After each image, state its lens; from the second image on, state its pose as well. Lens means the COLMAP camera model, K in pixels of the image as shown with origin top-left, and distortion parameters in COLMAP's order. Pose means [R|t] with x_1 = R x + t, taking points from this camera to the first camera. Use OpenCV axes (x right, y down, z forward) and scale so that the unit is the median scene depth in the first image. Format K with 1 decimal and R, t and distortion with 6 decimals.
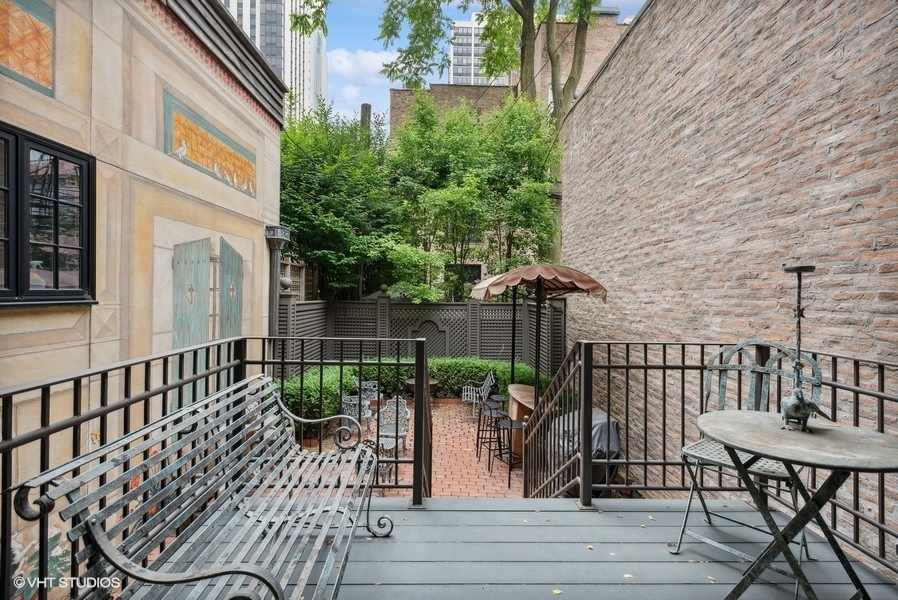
lens RADIAL K [[438.9, 0, 447.8], [0, 438.9, 295.5], [0, 0, 1]] dist [0.021404, 0.000027]
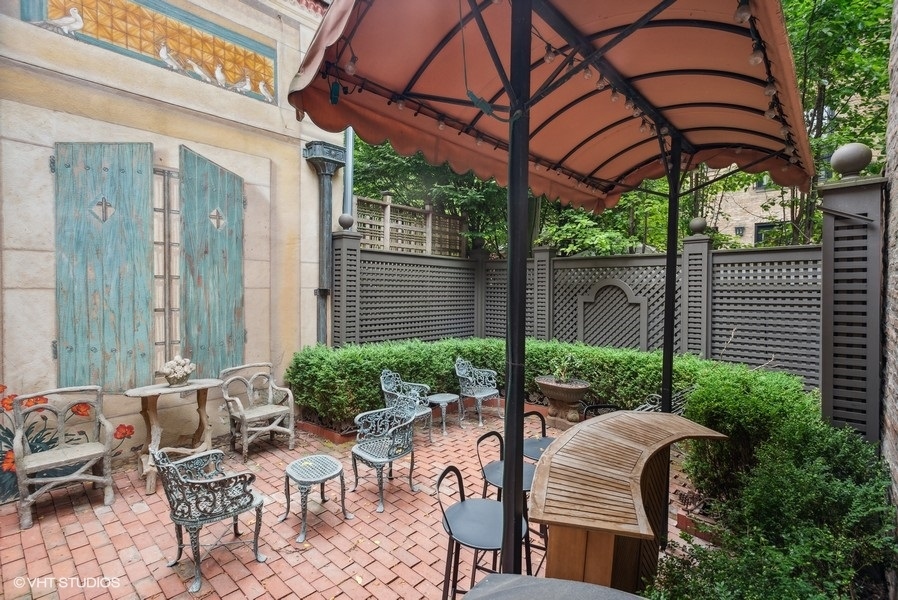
lens RADIAL K [[438.9, 0, 447.8], [0, 438.9, 295.5], [0, 0, 1]] dist [0.021404, 0.000027]
pose [[0.725383, 0.004853, -0.688329, 0.372187], [-0.006652, 0.999978, 0.000040, 0.130971], [0.688314, 0.004550, 0.725399, 0.759312]]
